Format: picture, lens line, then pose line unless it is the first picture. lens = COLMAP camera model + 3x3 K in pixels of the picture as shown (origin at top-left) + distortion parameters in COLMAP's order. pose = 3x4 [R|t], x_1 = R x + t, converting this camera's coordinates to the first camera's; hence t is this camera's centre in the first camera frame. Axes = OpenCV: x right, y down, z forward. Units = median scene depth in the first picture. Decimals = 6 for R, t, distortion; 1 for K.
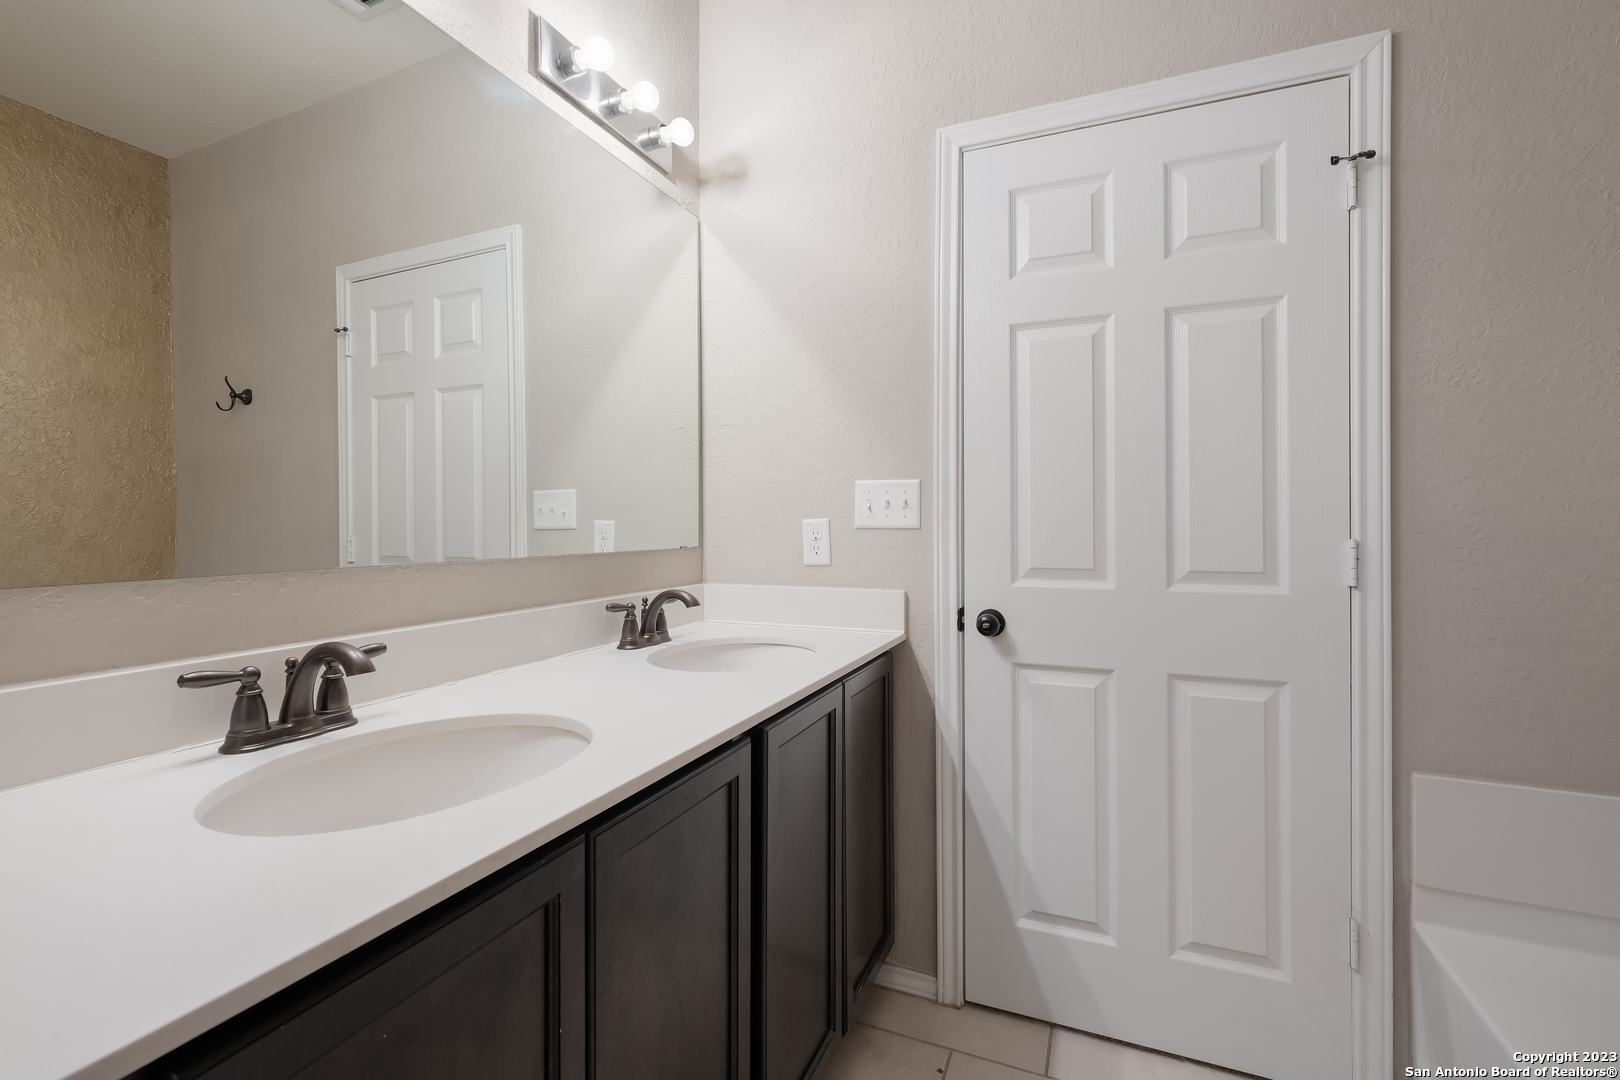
lens RADIAL K [[713.3, 0, 802.1], [0, 713.3, 532.8], [0, 0, 1]] dist [0.002688, 0.001029]
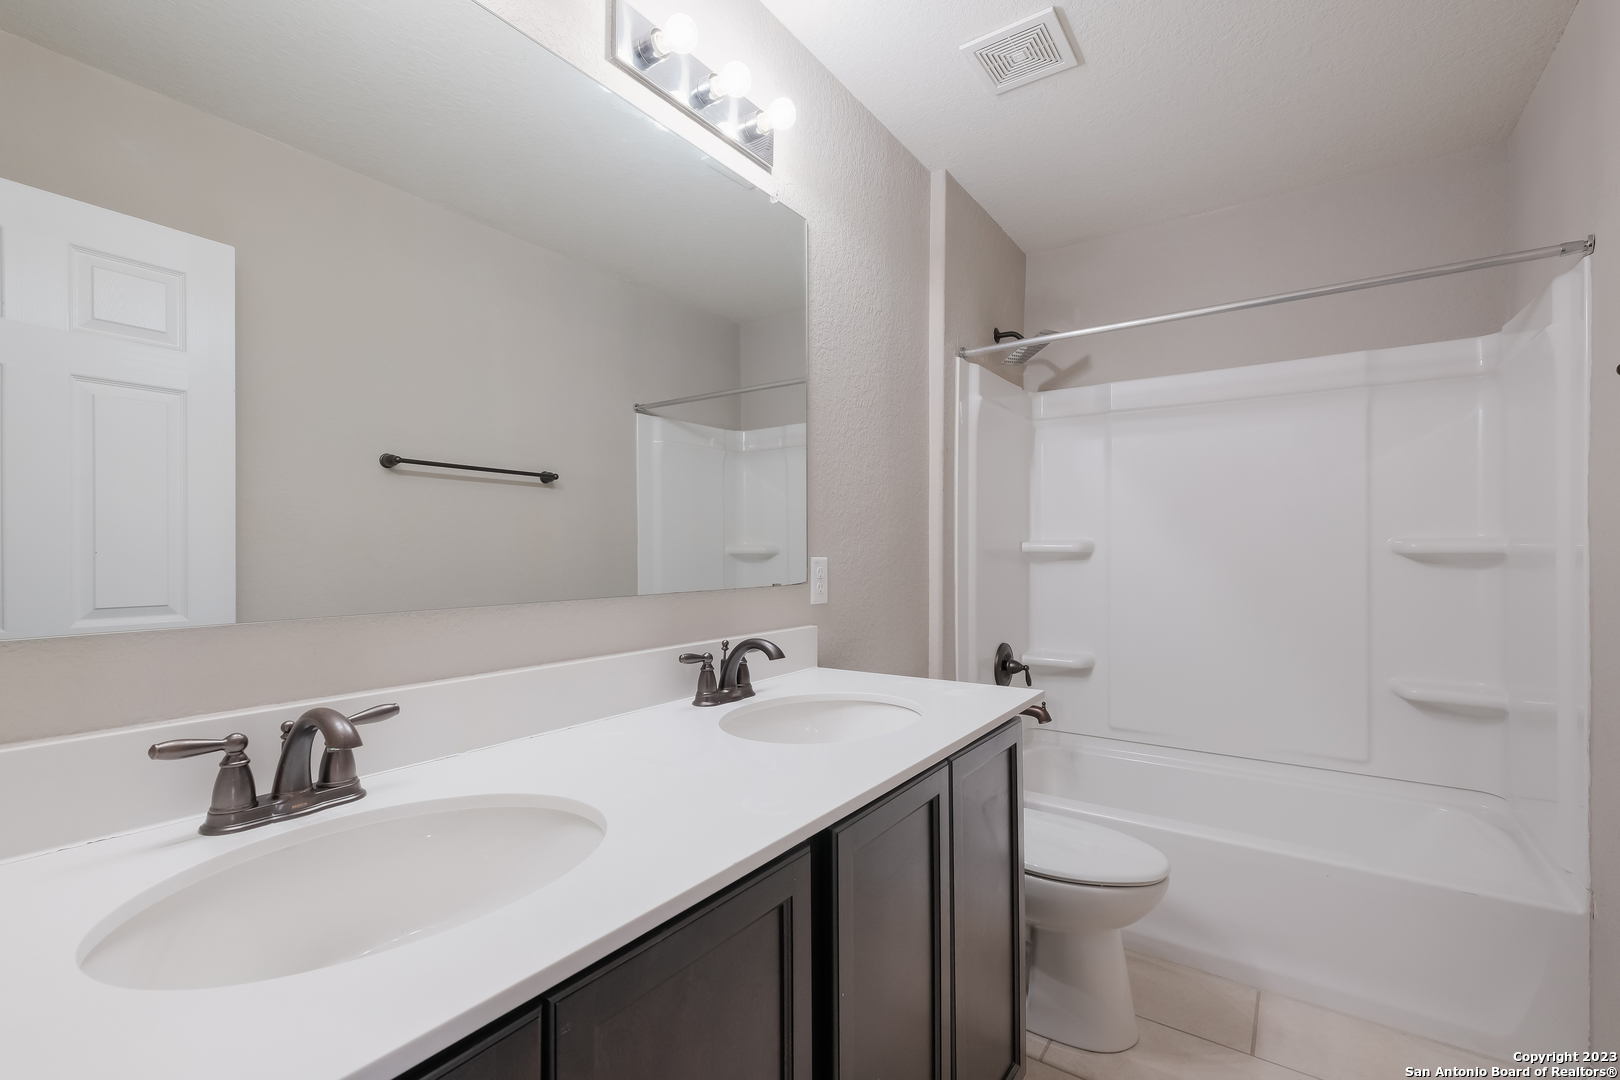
lens RADIAL K [[713.3, 0, 825.2], [0, 713.3, 554.4], [0, 0, 1]] dist [0.002688, 0.001029]
pose [[0.983678, 0.000316, -0.179939, 0.069370], [-0.000931, 0.999994, -0.003333, -0.022009], [0.179937, 0.003446, 0.983672, 0.209322]]
